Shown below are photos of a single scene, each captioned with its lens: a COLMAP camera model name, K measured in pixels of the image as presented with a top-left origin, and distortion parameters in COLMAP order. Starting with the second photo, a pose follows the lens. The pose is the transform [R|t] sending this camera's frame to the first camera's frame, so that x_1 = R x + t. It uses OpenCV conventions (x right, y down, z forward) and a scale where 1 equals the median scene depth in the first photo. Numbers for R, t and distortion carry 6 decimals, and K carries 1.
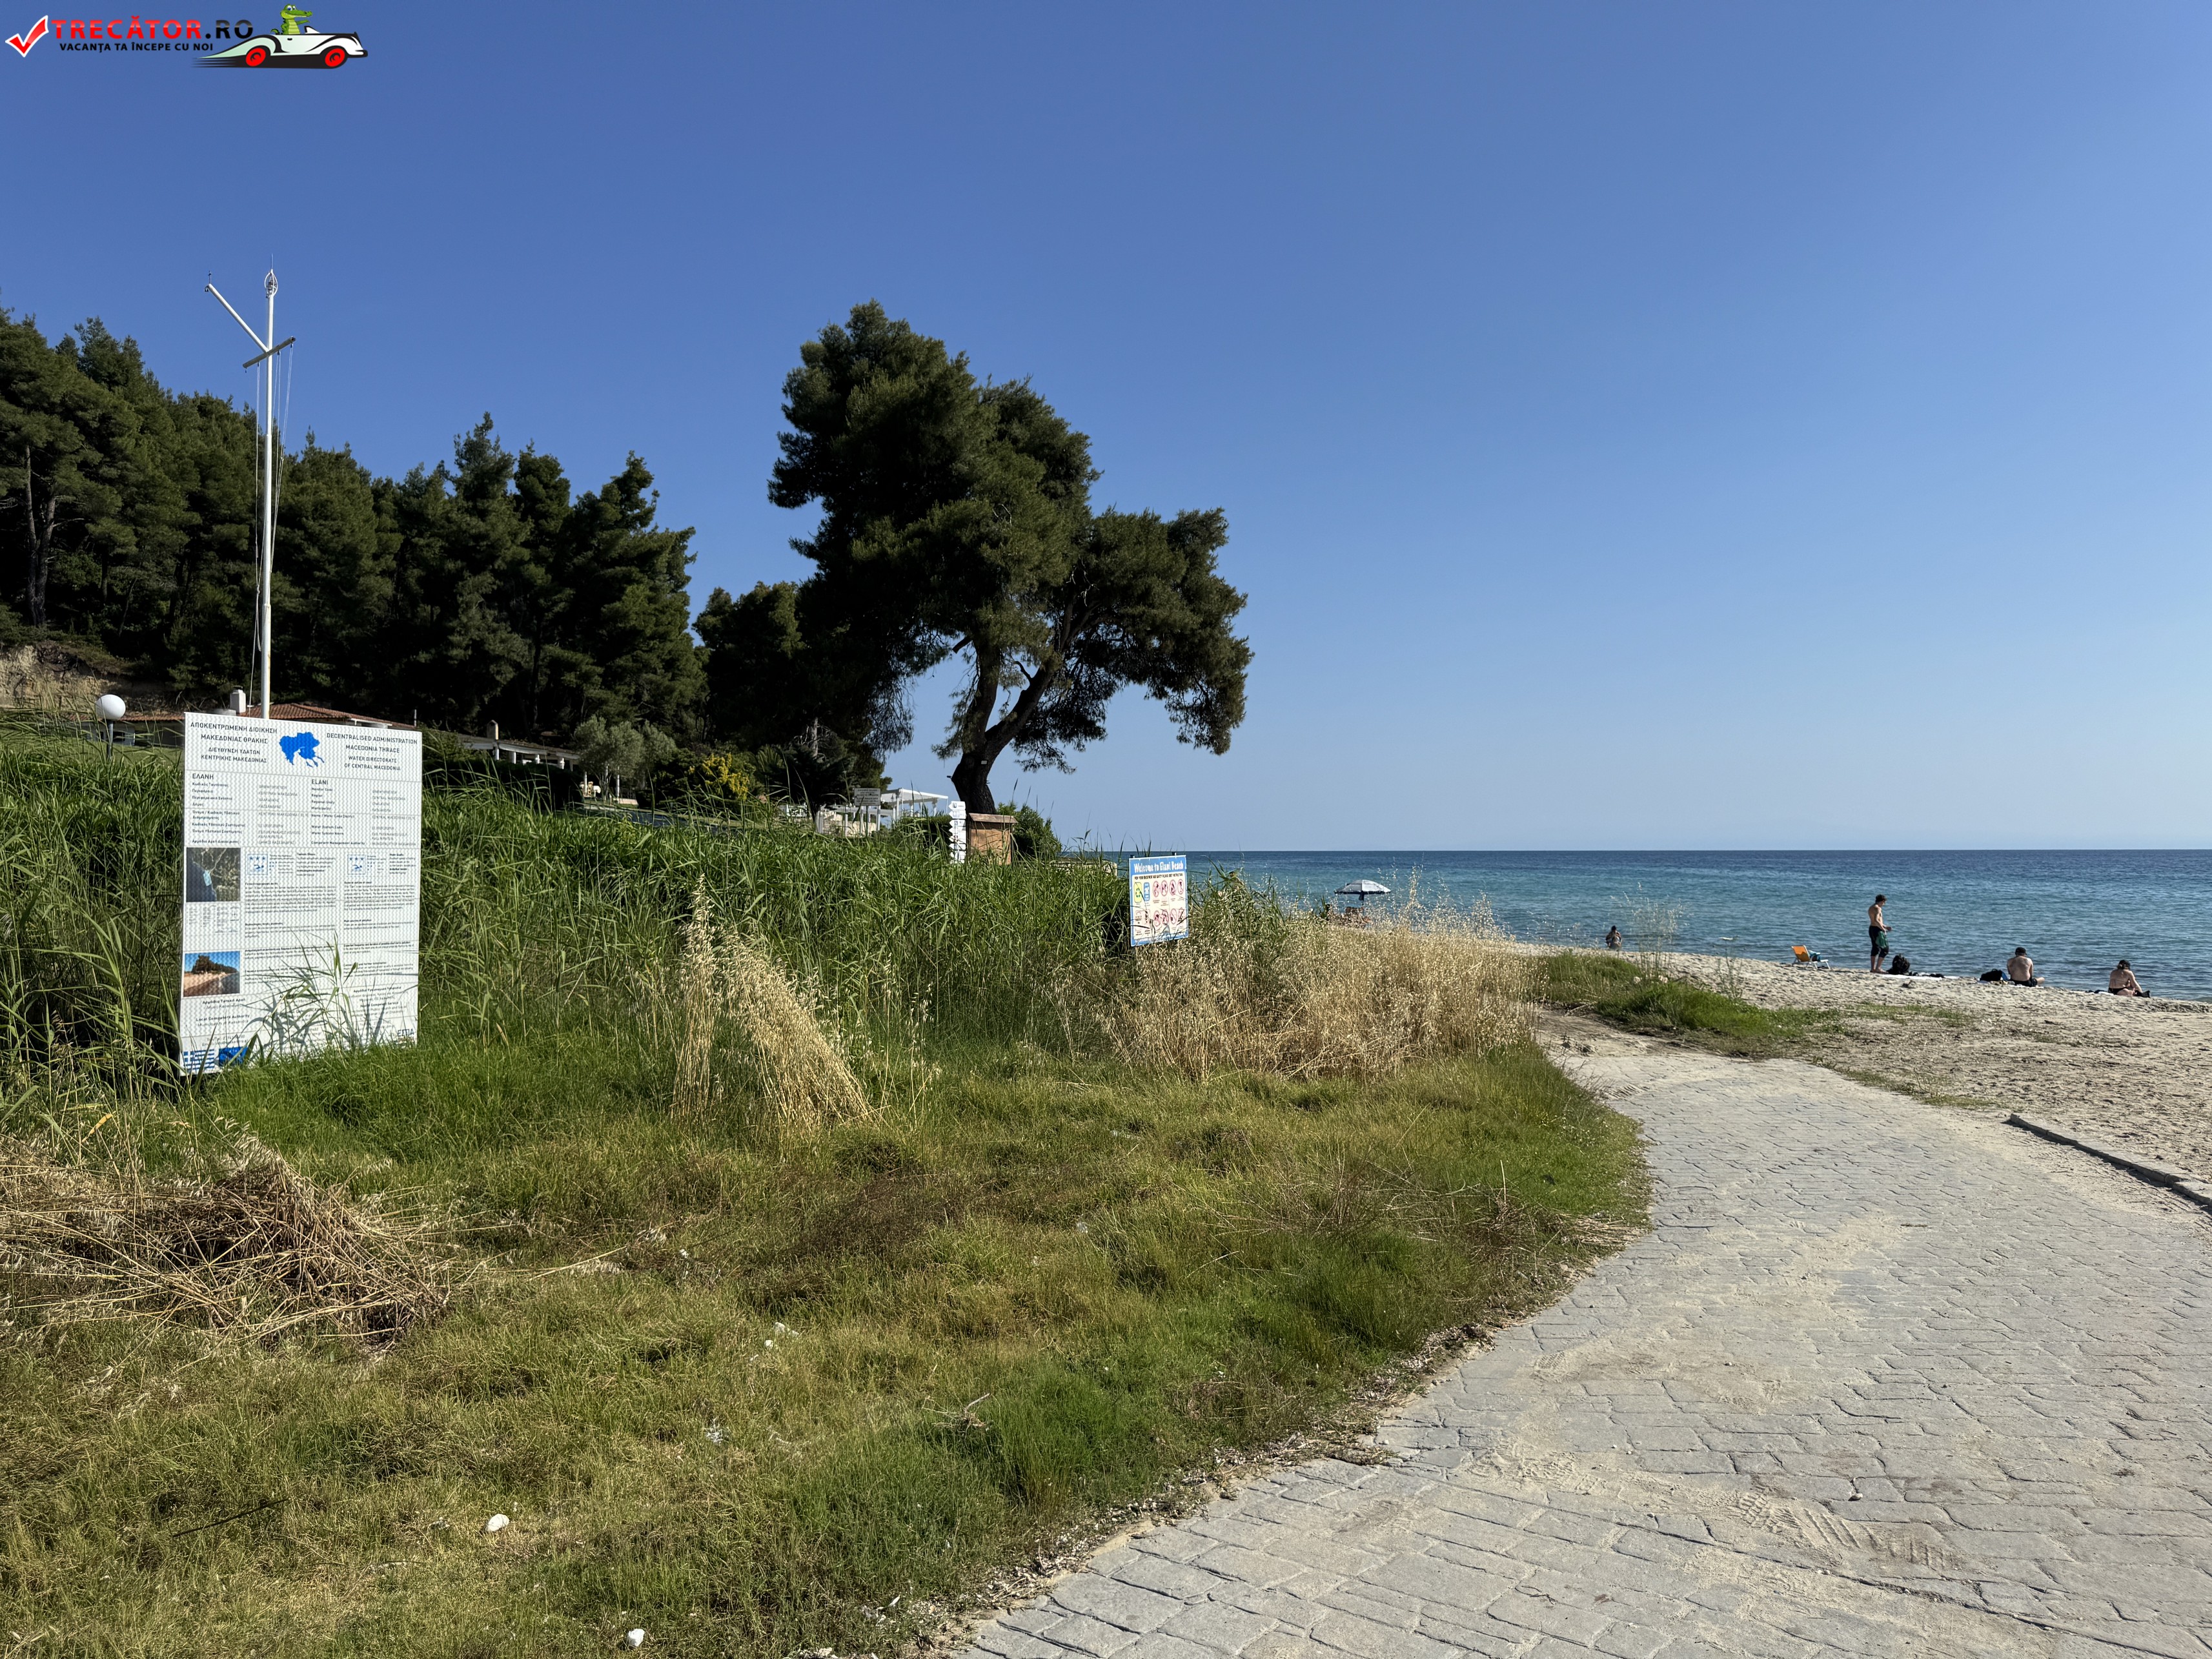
lens RADIAL K [[1552.7, 0, 1112.6], [0, 1552.7, 831.4], [0, 0, 1]] dist [0.015111, -0.013921]
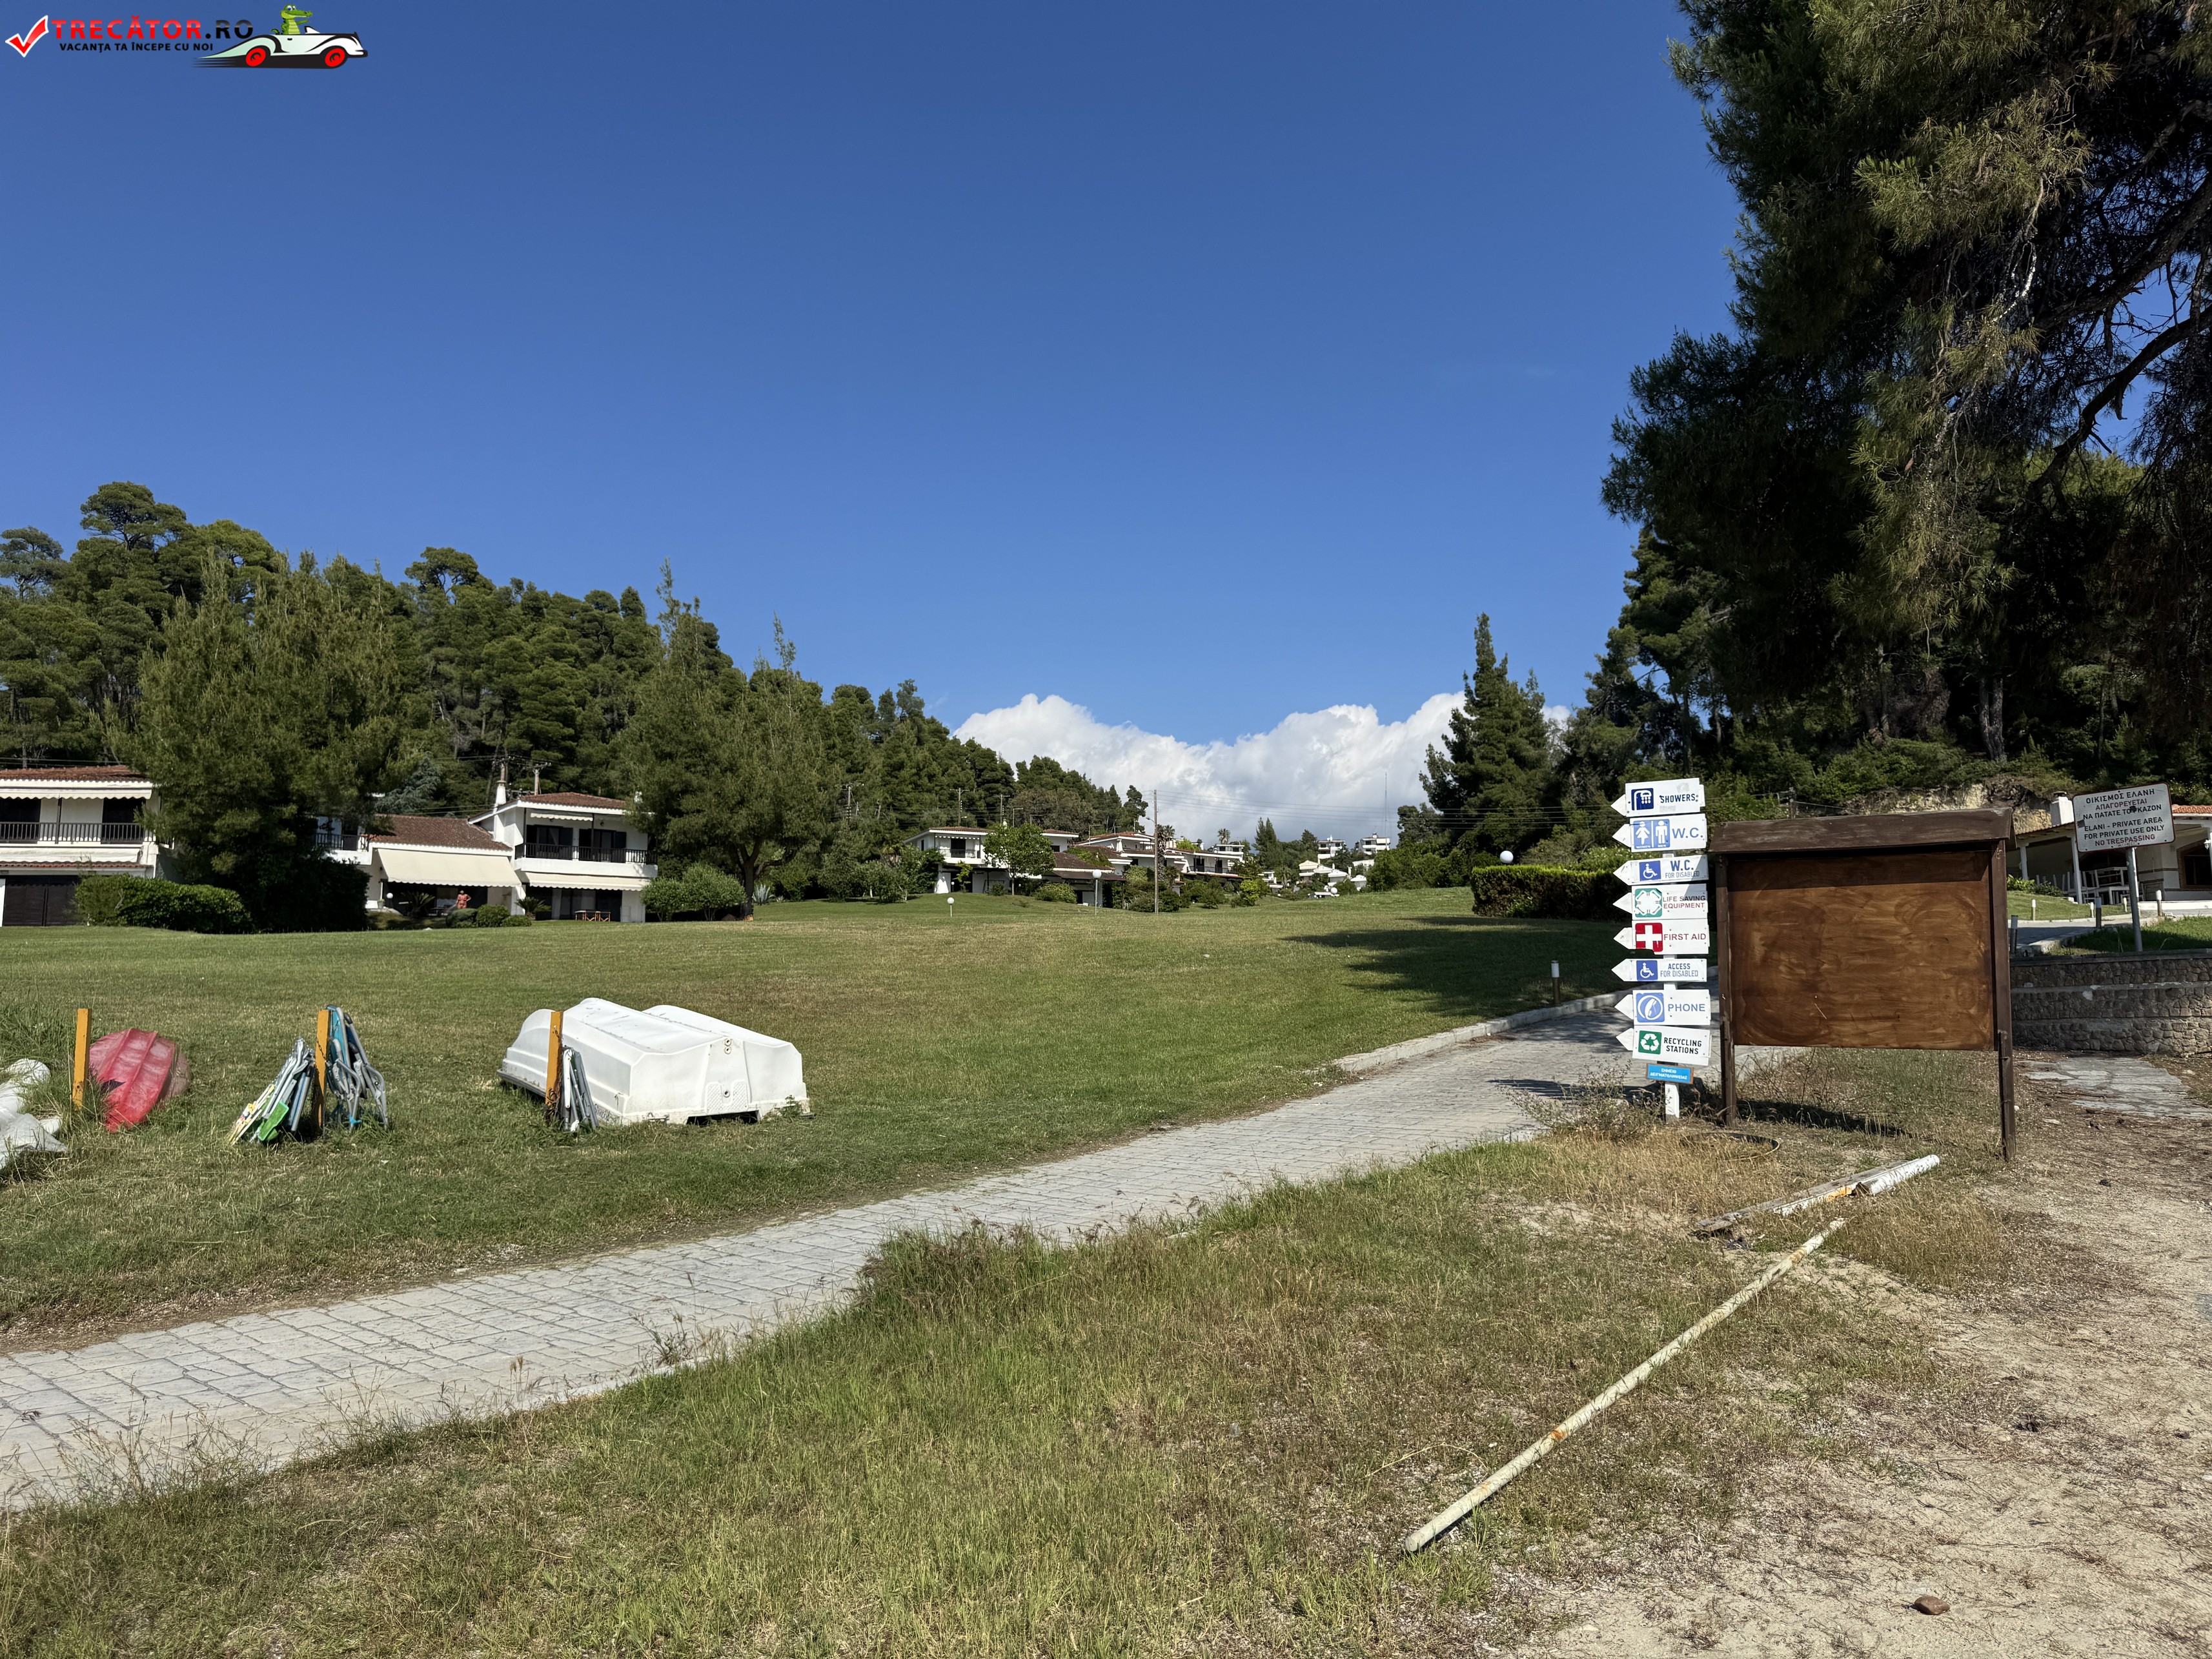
lens RADIAL K [[1552.7, 0, 1106.7], [0, 1552.7, 828.9], [0, 0, 1]] dist [0.015111, -0.013921]
pose [[0.160646, -0.133241, -0.977977, 0.055799], [0.018115, 0.991078, -0.132050, 0.008501], [0.986846, 0.003497, 0.161626, 0.406306]]
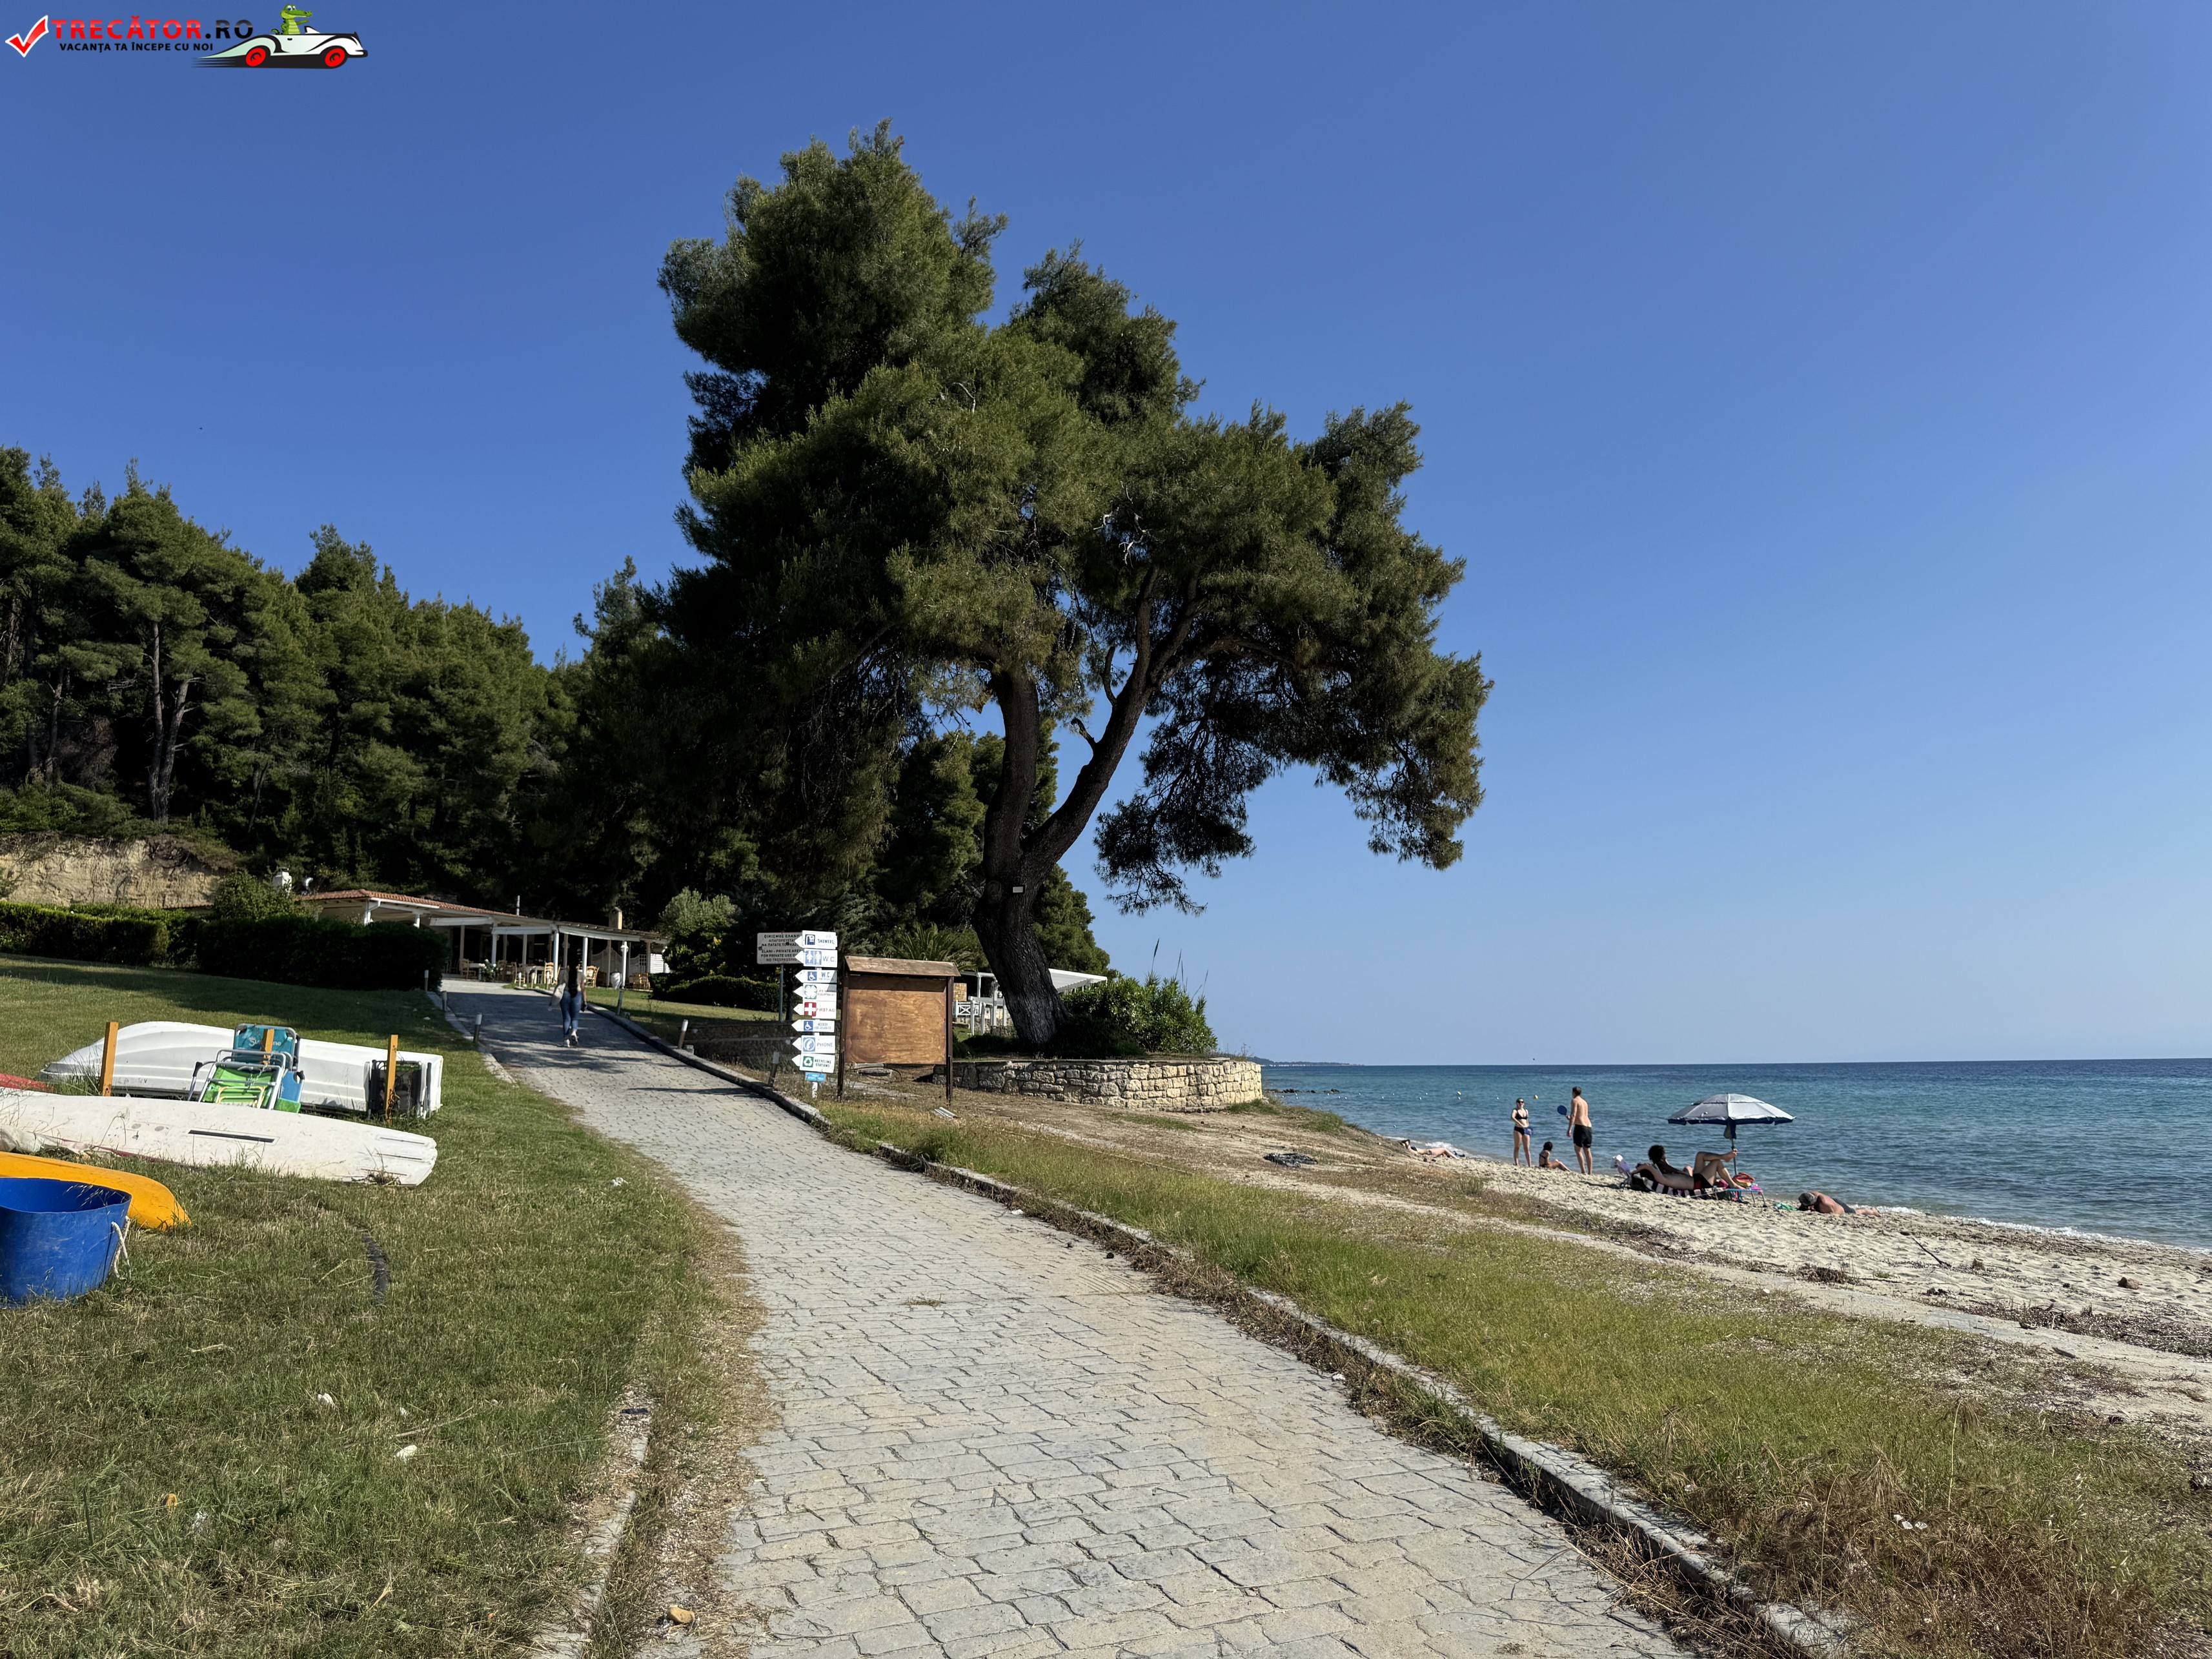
lens RADIAL K [[1552.7, 0, 1121.3], [0, 1552.7, 837.7], [0, 0, 1]] dist [0.015111, -0.013921]
pose [[0.977707, -0.041402, -0.205853, 0.043092], [0.013487, 0.990726, -0.135205, 0.008571], [0.209542, 0.129414, 0.969198, 0.254835]]
